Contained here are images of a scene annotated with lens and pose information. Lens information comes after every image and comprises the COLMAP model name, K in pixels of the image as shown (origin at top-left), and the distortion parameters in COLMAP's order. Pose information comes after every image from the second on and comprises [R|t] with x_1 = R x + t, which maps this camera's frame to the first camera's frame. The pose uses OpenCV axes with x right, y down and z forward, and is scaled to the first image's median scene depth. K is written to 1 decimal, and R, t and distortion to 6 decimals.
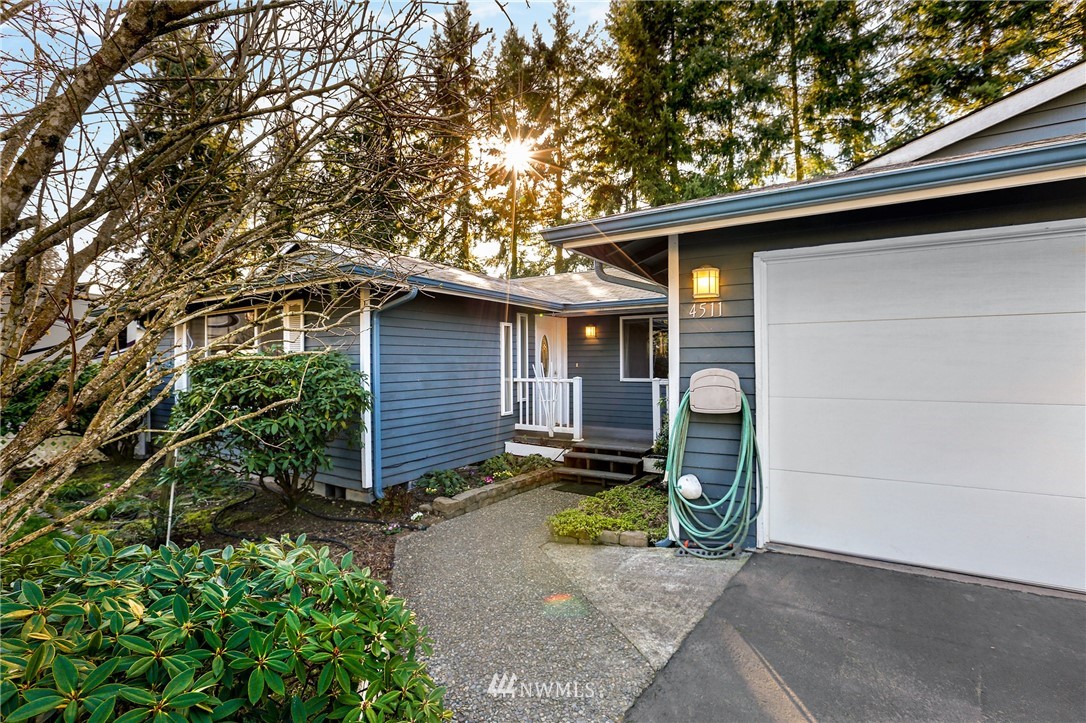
lens RADIAL K [[500.0, 0, 543.0], [0, 500.0, 361.5], [0, 0, 1]] dist [-0.053200, 0.000379]
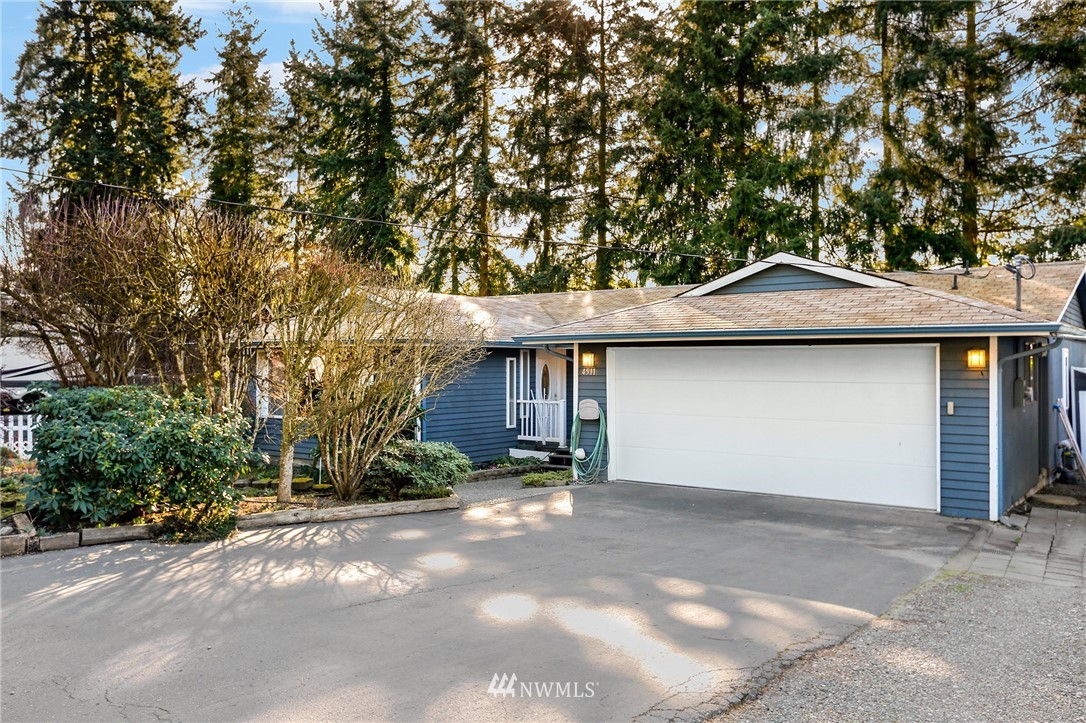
lens RADIAL K [[812.0, 0, 543.0], [0, 812.0, 361.5], [0, 0, 1]] dist [0.035353, 0.039985]
pose [[0.996635, 0.009112, -0.081454, 0.181006], [-0.009625, 0.999936, -0.005912, -0.055008], [0.081395, 0.006676, 0.996660, -1.103217]]
